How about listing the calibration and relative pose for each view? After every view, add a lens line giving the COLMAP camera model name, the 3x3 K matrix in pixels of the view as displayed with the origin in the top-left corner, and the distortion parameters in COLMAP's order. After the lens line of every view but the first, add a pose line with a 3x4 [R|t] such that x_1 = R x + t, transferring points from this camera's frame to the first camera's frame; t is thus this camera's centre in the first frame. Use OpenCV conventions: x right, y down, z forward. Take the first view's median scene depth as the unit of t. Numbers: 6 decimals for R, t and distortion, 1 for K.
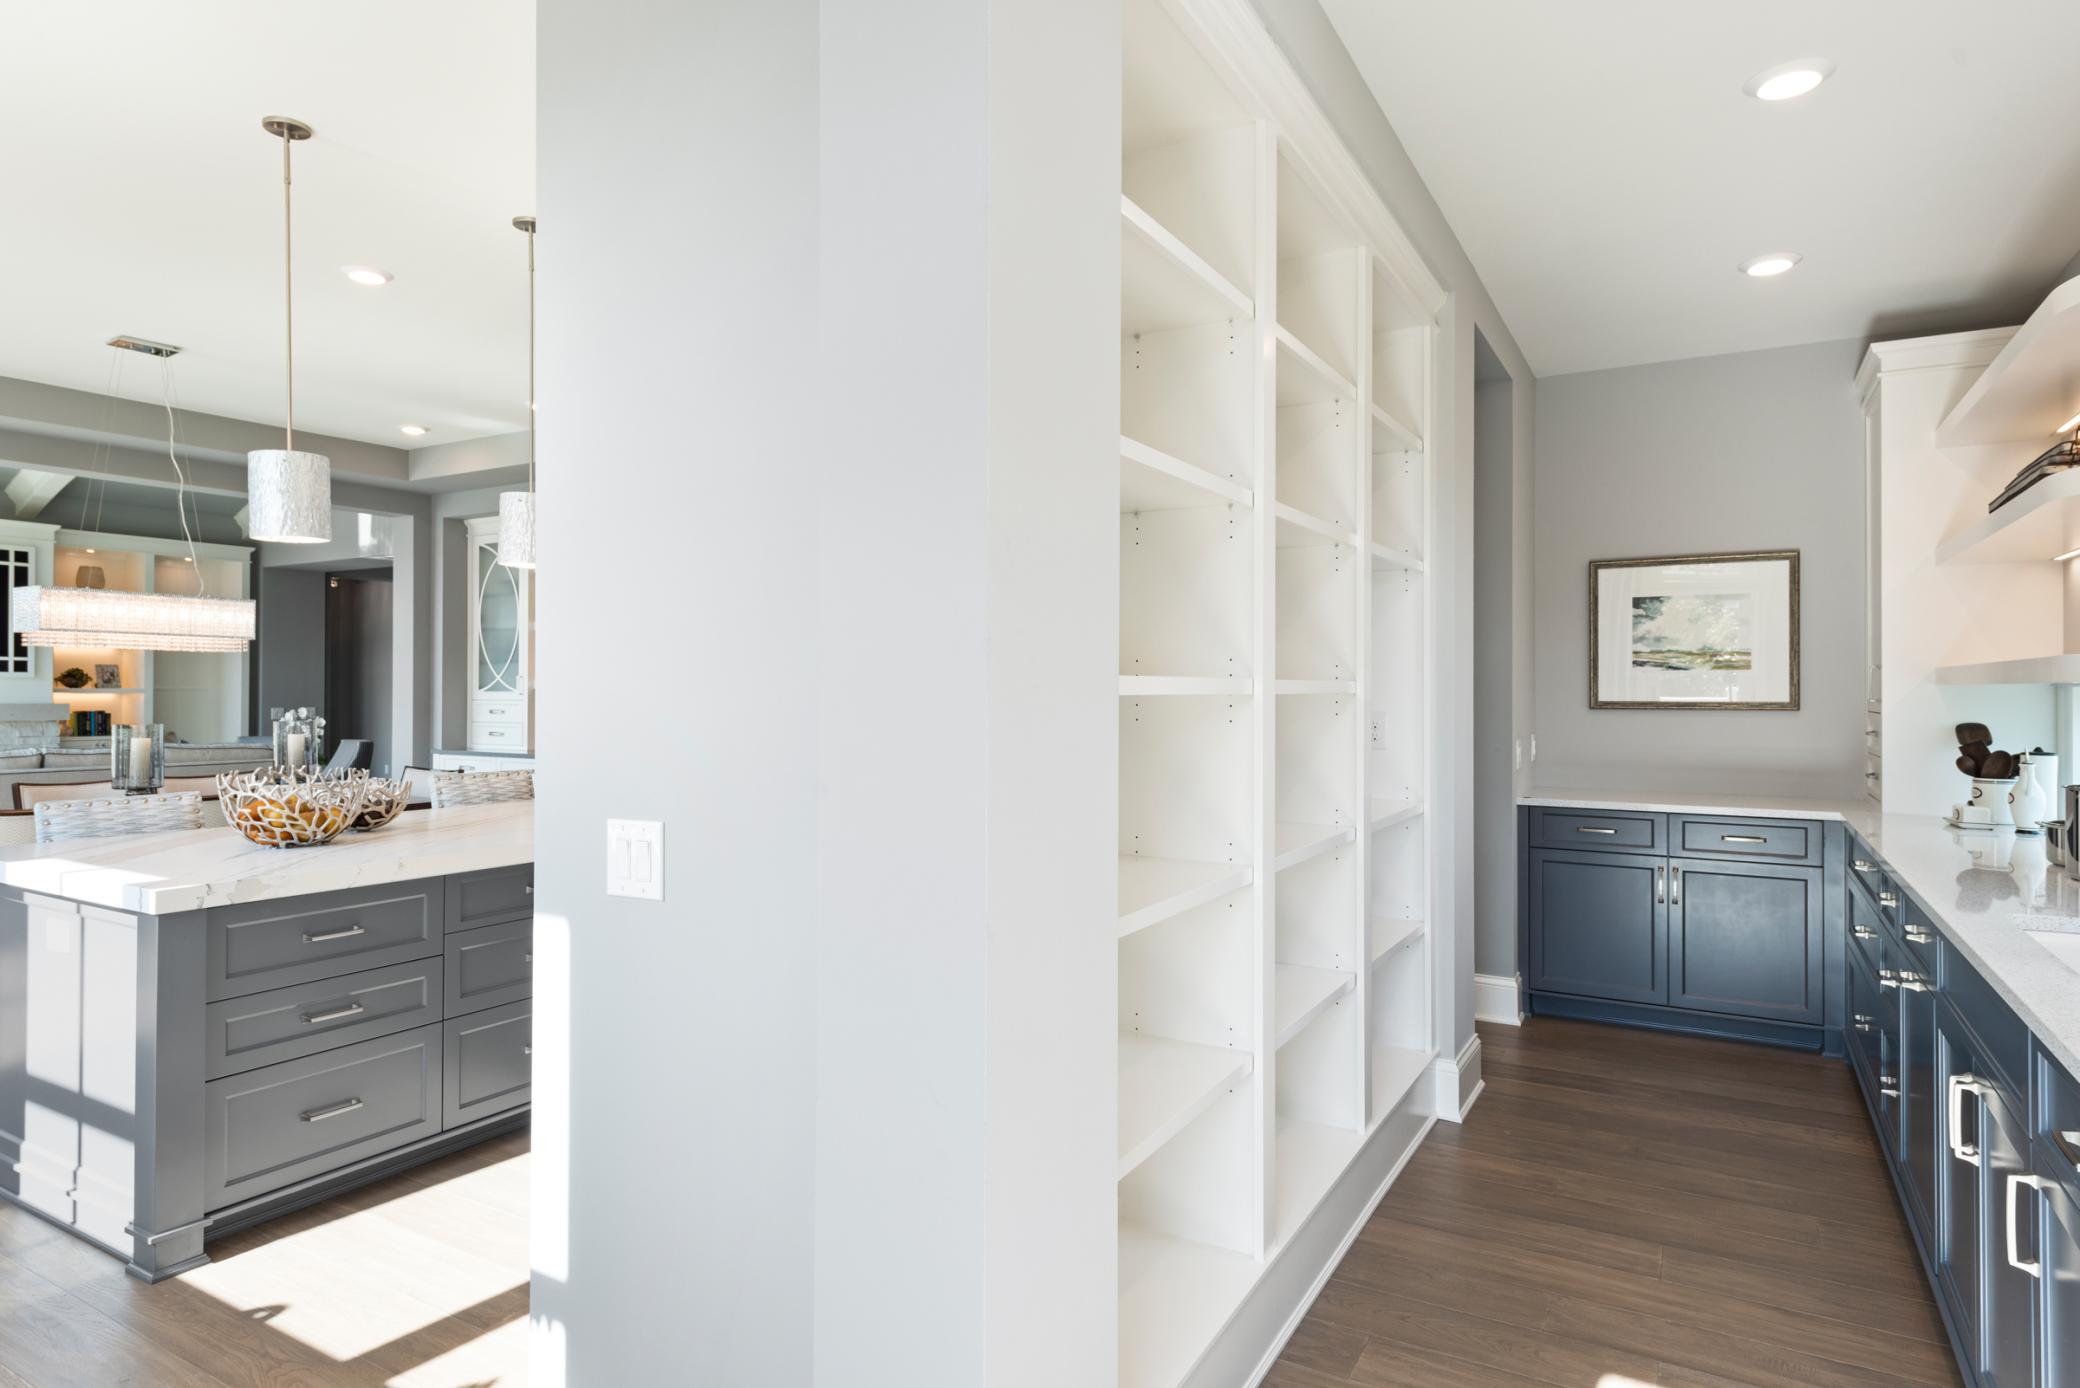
lens RADIAL K [[1297.1, 0, 997.8], [0, 1297.1, 680.2], [0, 0, 1]] dist [0.008208, -0.001011]
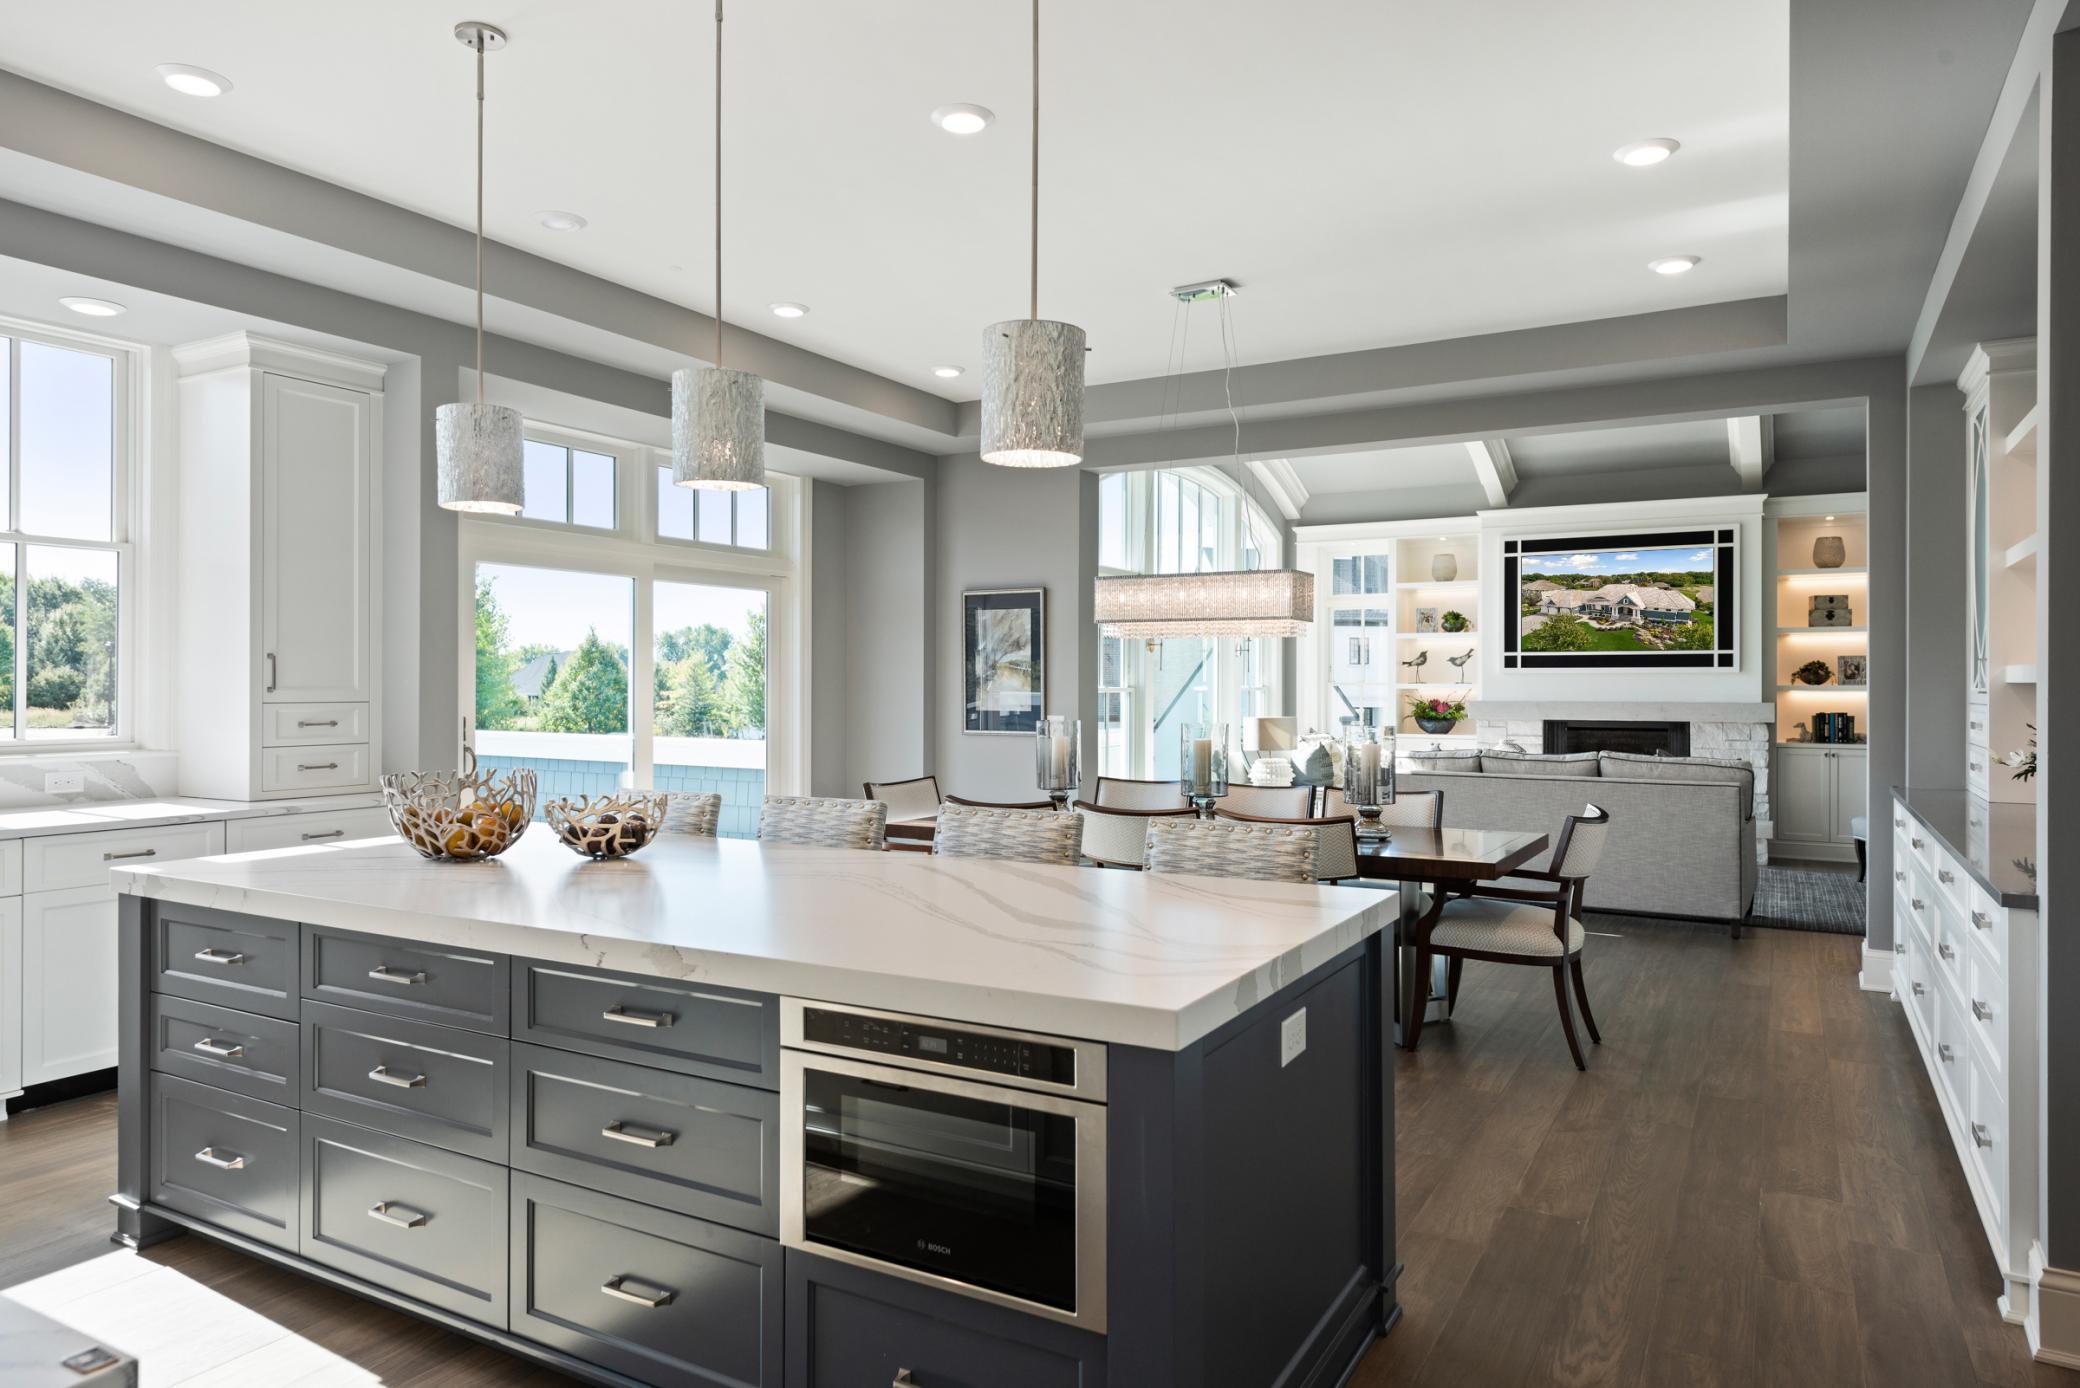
lens RADIAL K [[1297.1, 0, 997.8], [0, 1297.1, 680.2], [0, 0, 1]] dist [0.008208, -0.001011]
pose [[0.021769, -0.006211, -0.999744, 0.119690], [0.003784, 0.999974, -0.006130, 0.006391], [0.999756, -0.003649, 0.021792, 0.485073]]
